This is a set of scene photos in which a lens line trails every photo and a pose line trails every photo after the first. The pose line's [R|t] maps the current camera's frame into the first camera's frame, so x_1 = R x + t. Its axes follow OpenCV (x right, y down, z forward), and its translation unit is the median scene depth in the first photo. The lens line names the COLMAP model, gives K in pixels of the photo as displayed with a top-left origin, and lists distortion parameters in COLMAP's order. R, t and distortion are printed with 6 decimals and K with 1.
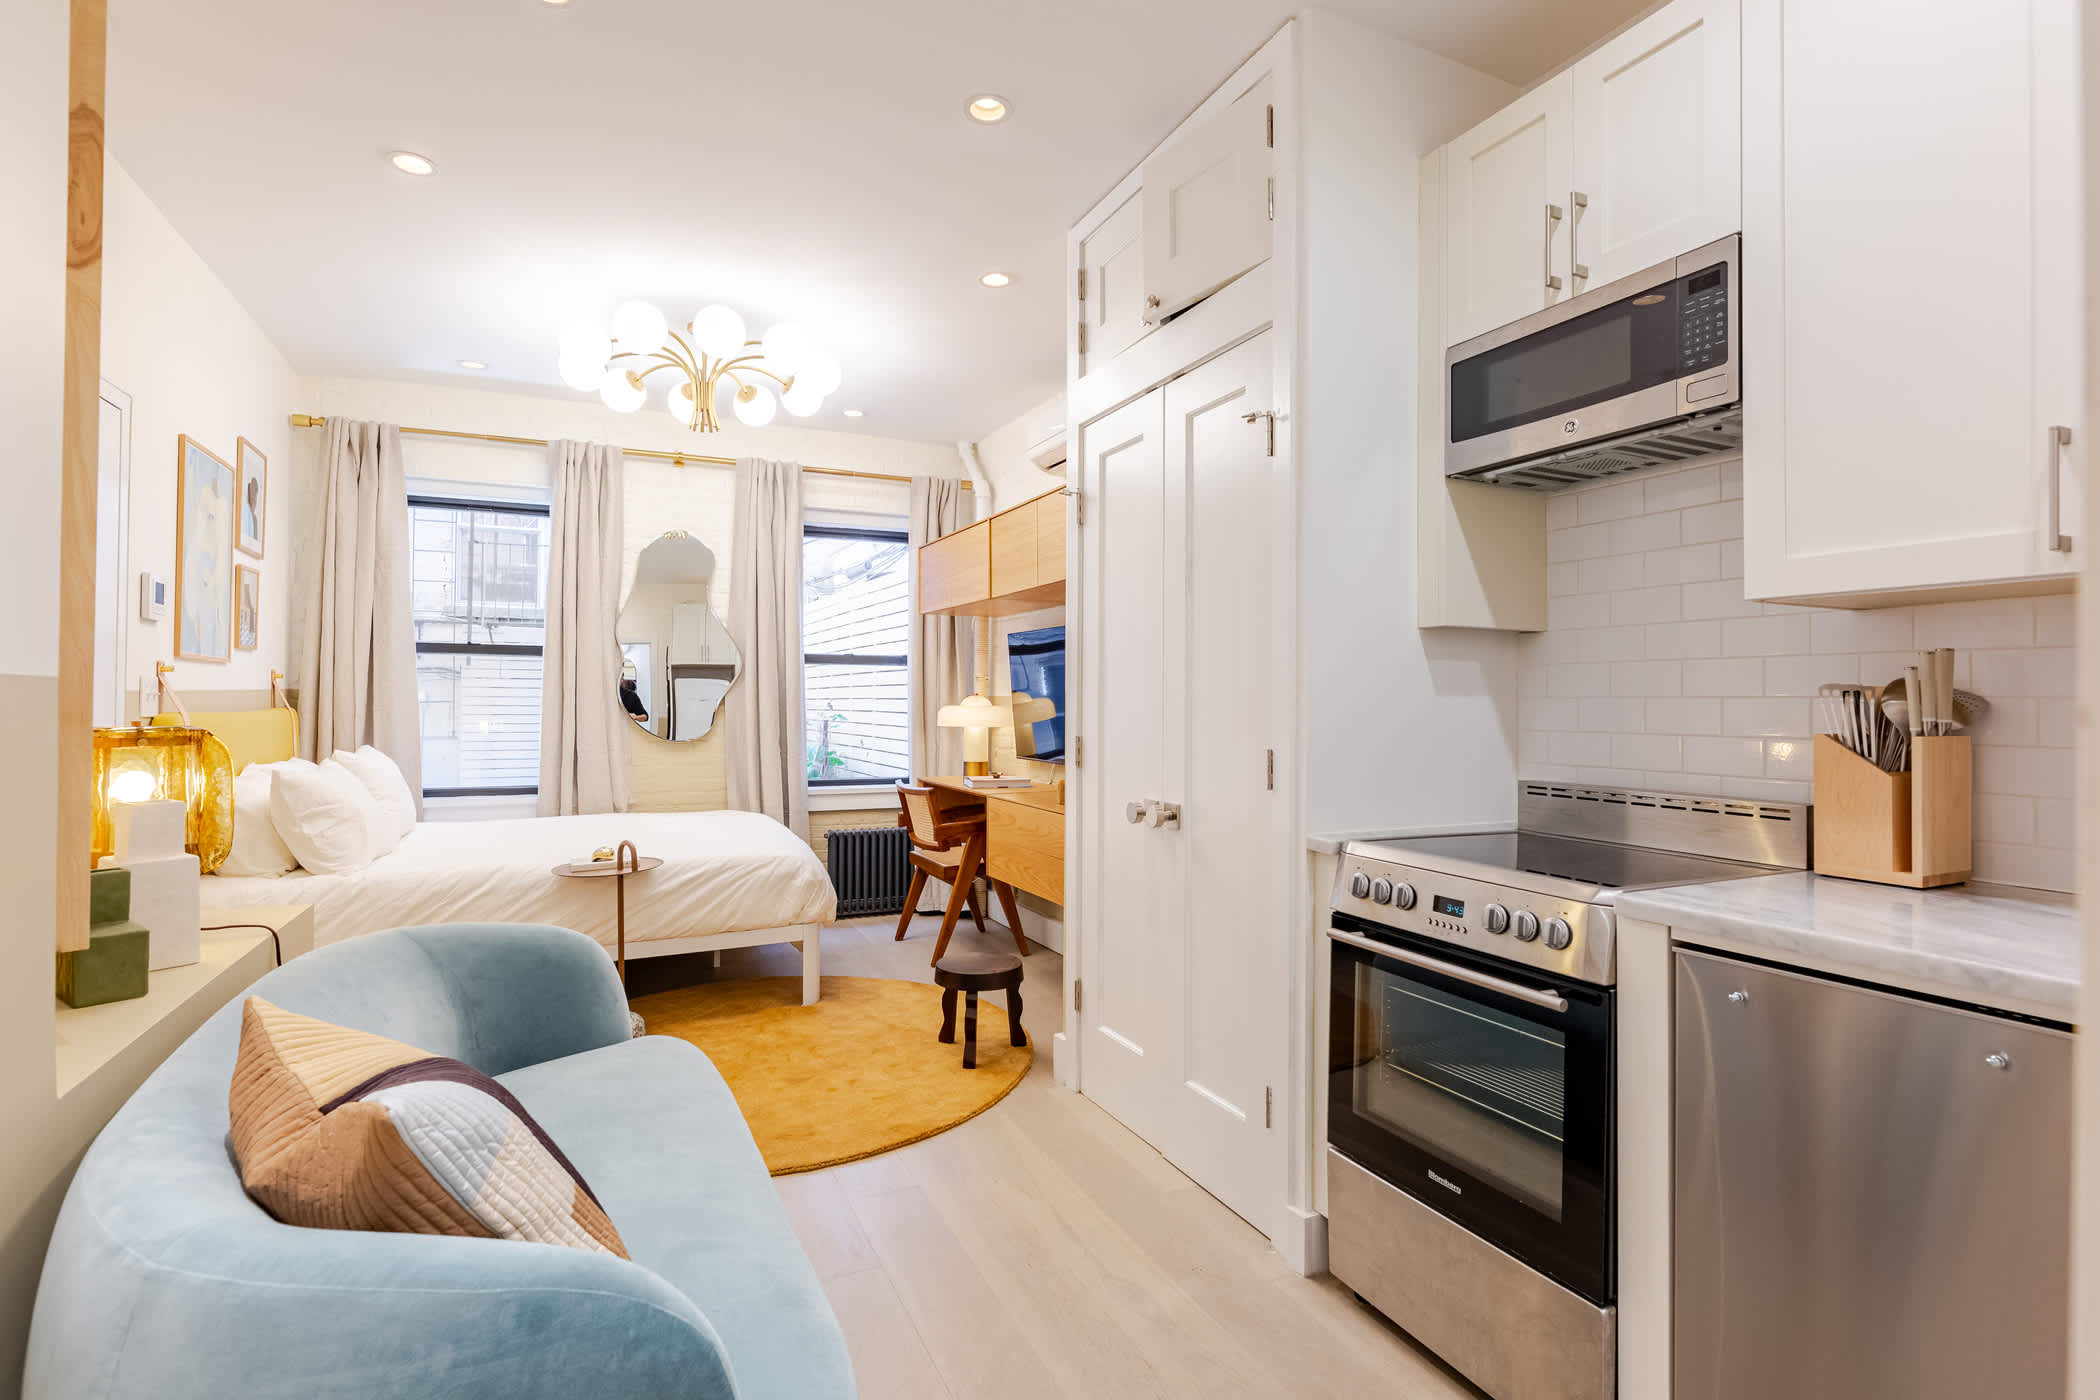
lens RADIAL K [[948.0, 0, 1019.8], [0, 948.0, 681.5], [0, 0, 1]] dist [-0.001825, -0.000726]
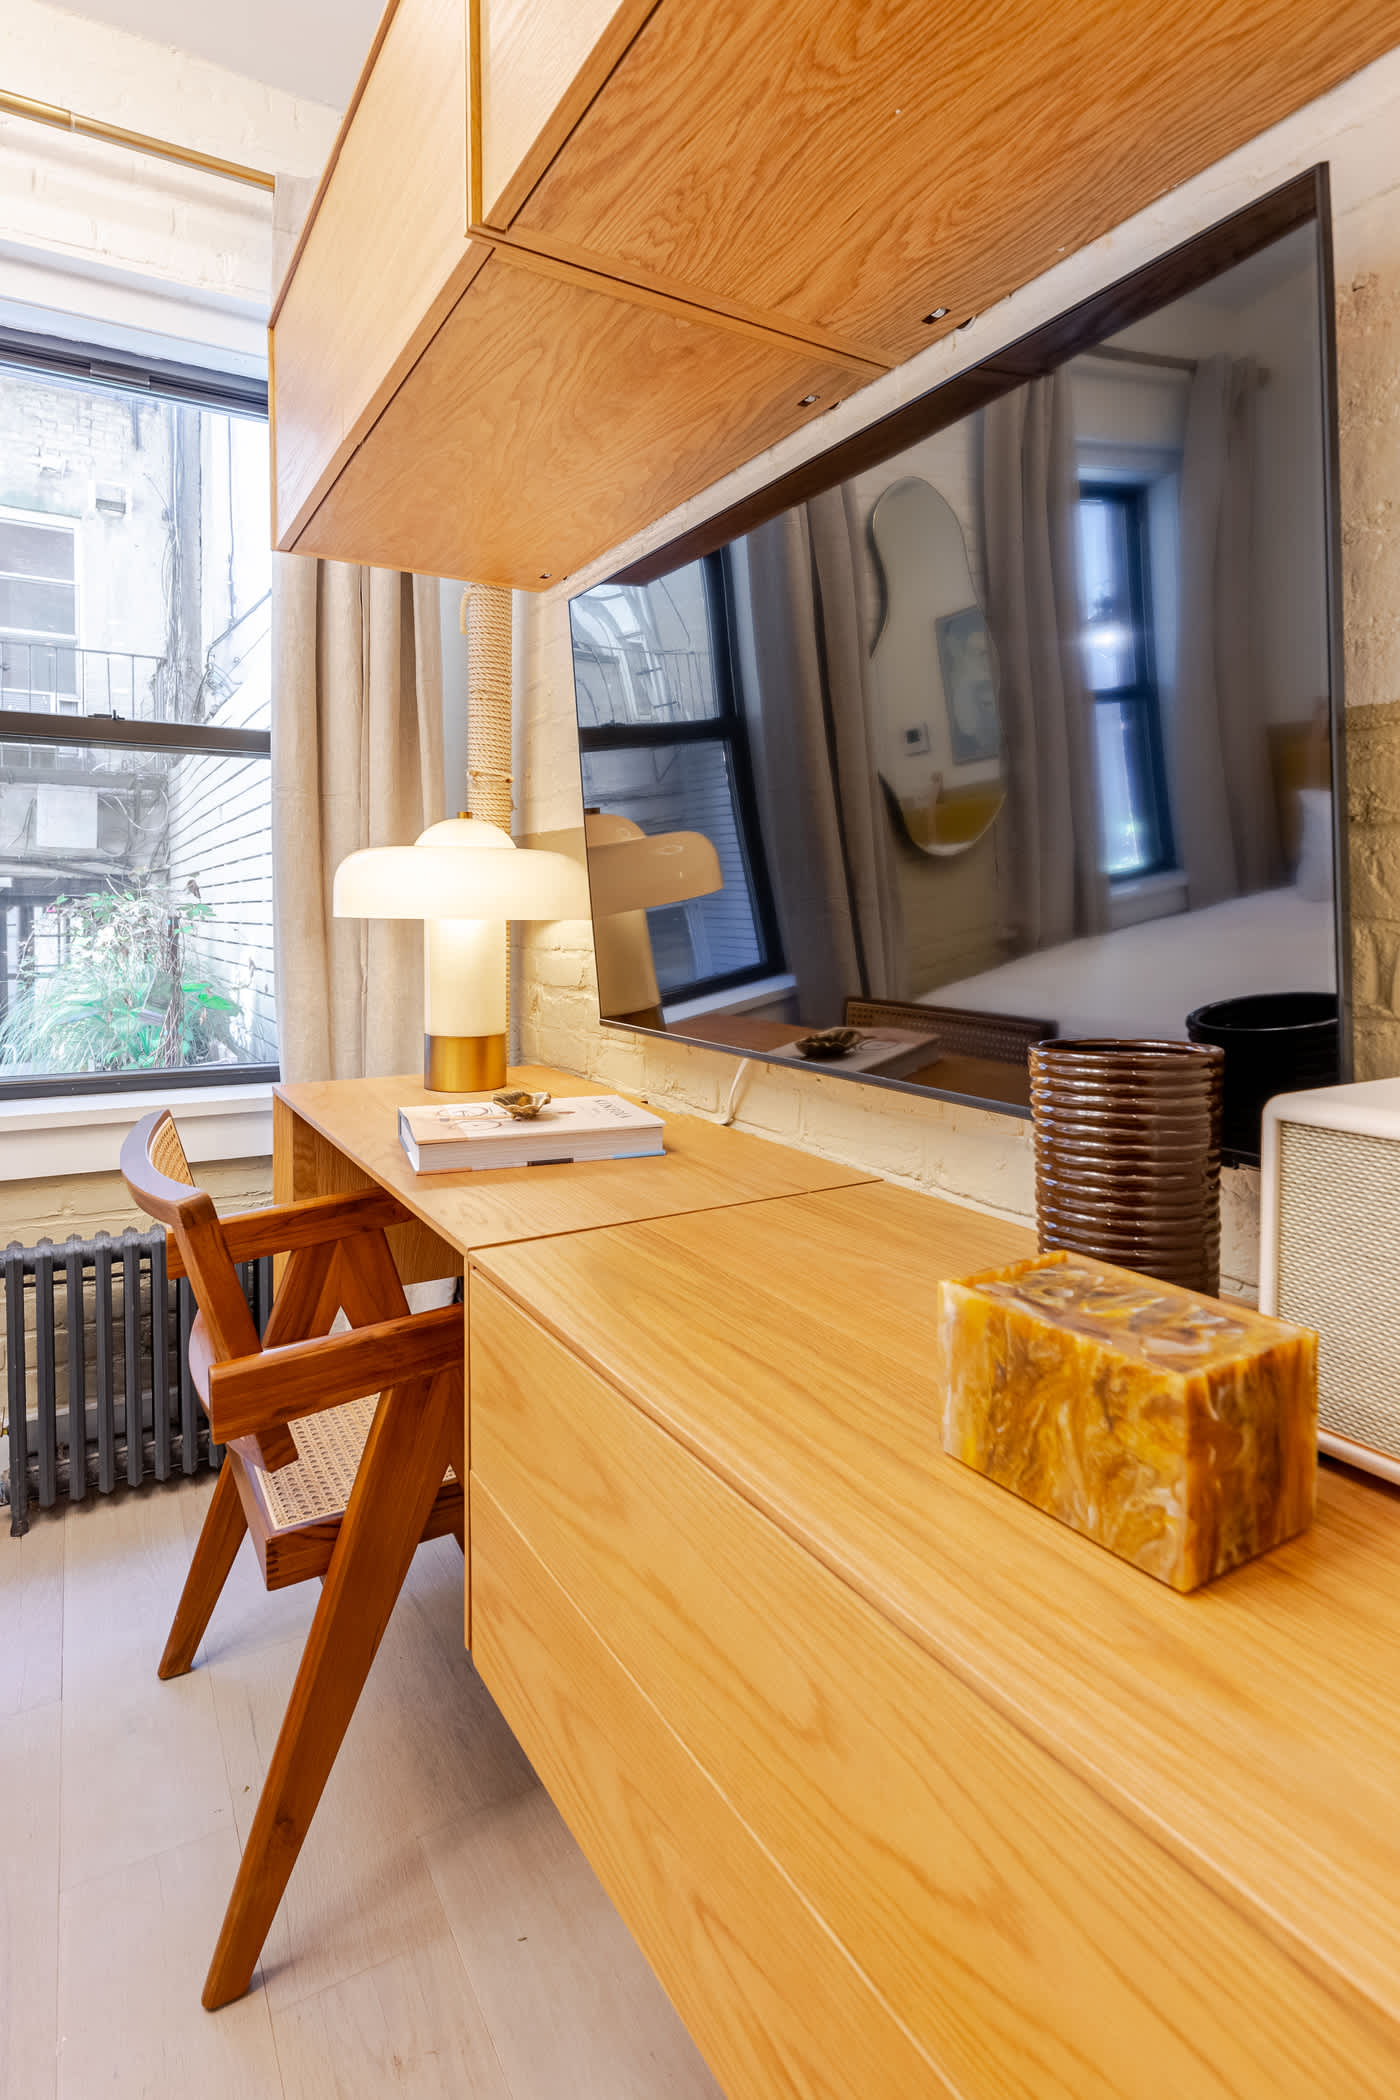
lens RADIAL K [[1106.4, 0, 696.6], [0, 1106.4, 919.4], [0, 0, 1]] dist [-0.001638, -0.000282]
pose [[0.995251, -0.002325, 0.097310, -0.013829], [-0.000791, 0.999488, 0.031971, 0.068931], [-0.097335, -0.031896, 0.994740, 1.226493]]
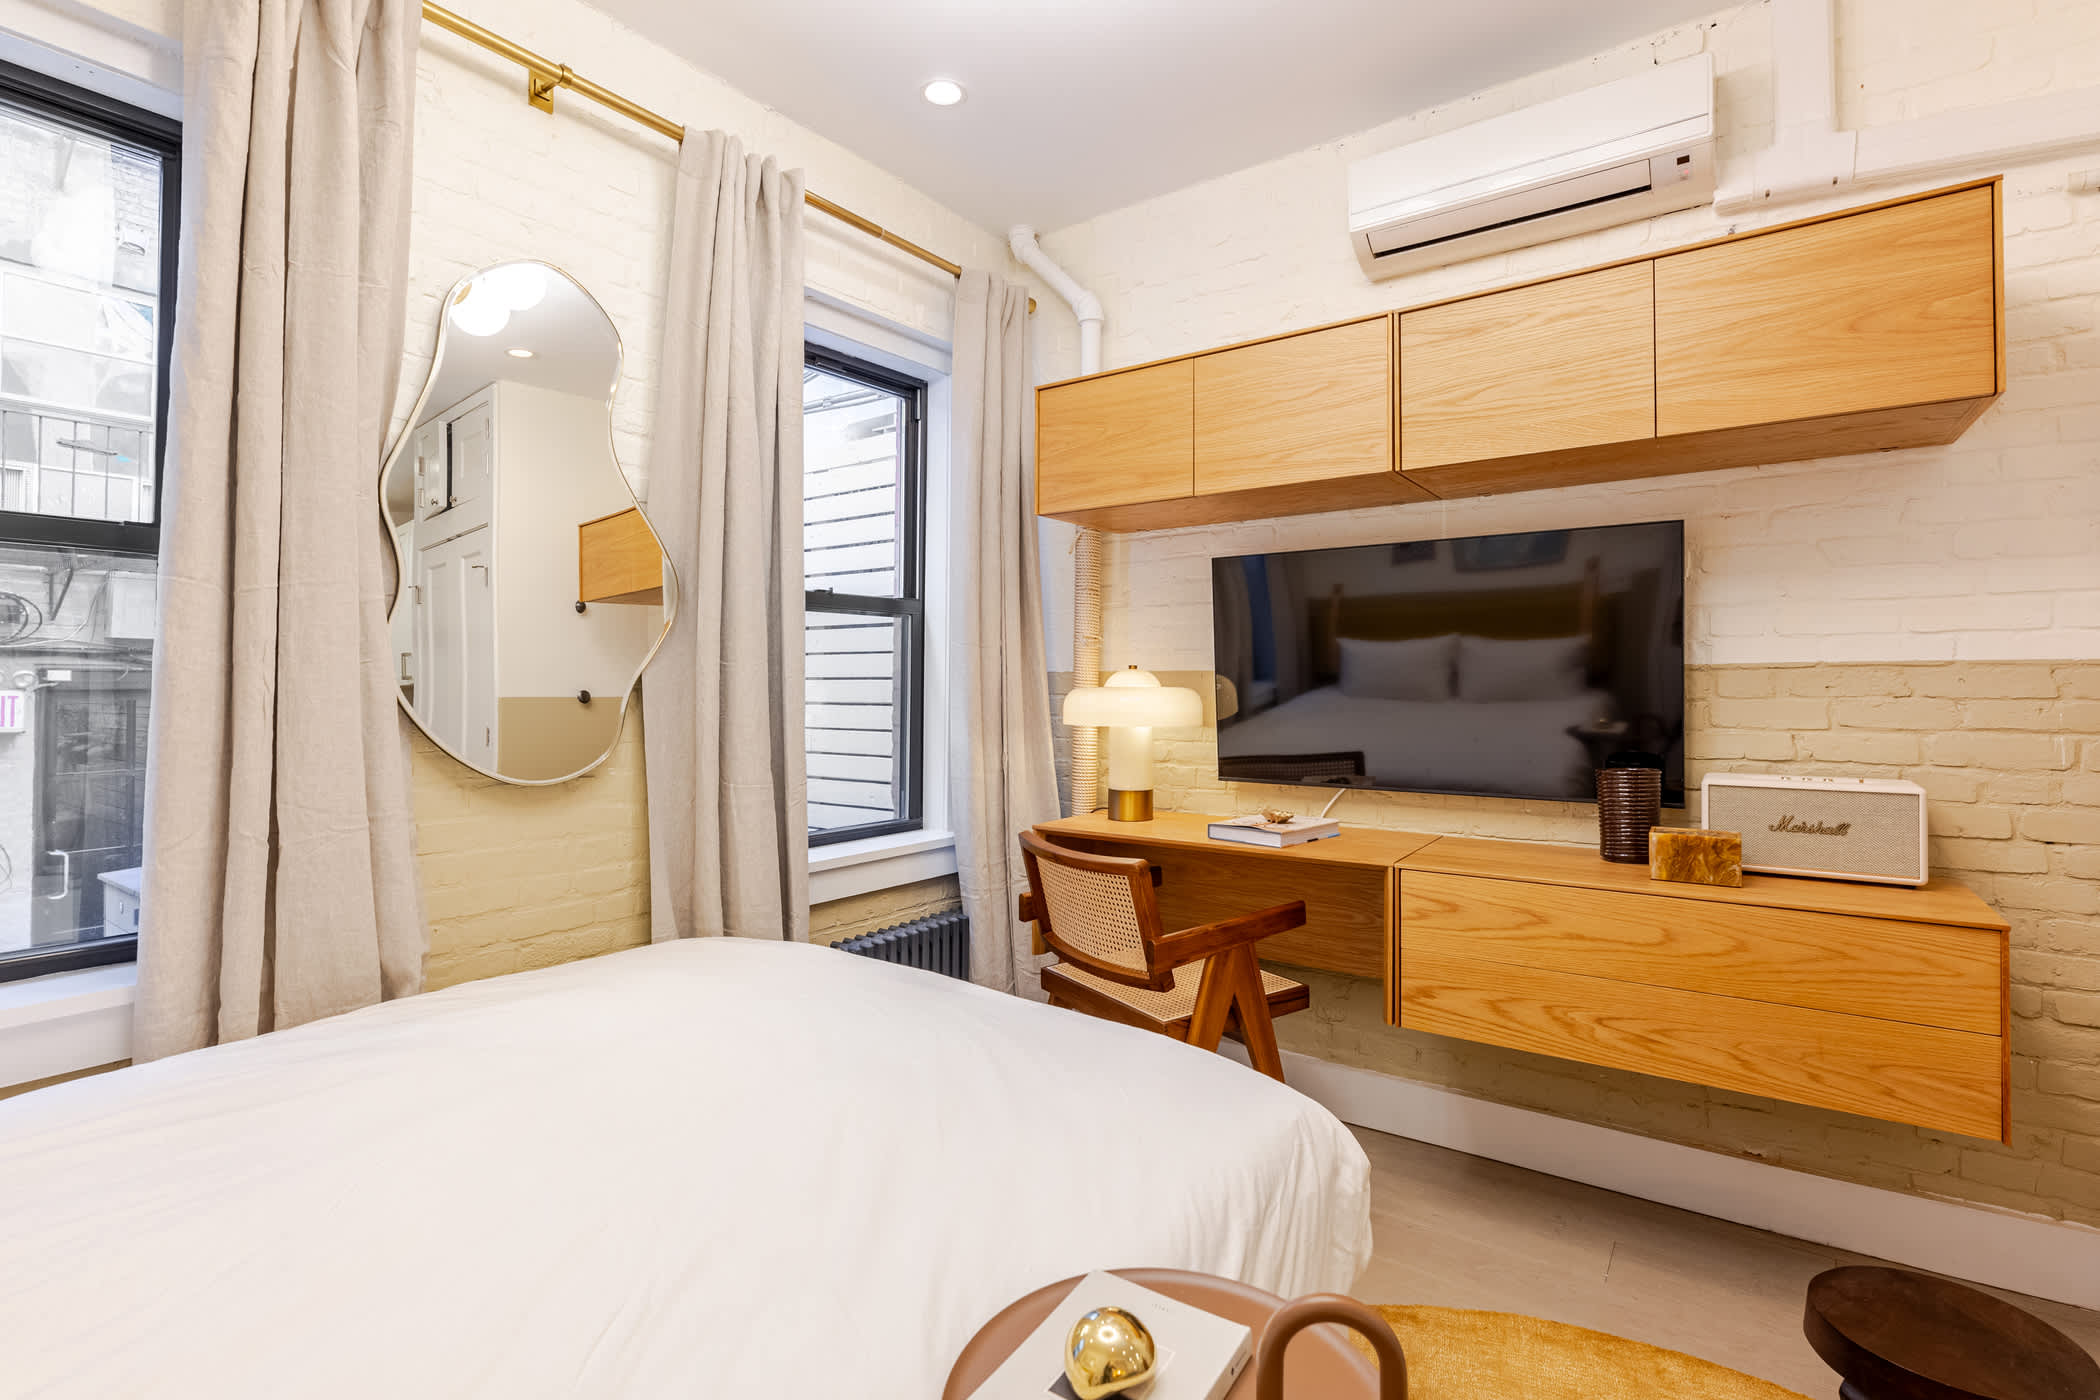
lens RADIAL K [[997.7, 0, 1032.8], [0, 997.7, 654.5], [0, 0, 1]] dist [-0.000135, -0.000087]
pose [[0.877238, 0.006090, 0.480018, -0.708912], [-0.002284, 0.999961, -0.008514, 0.022955], [-0.480051, 0.006373, 0.877217, 1.007162]]
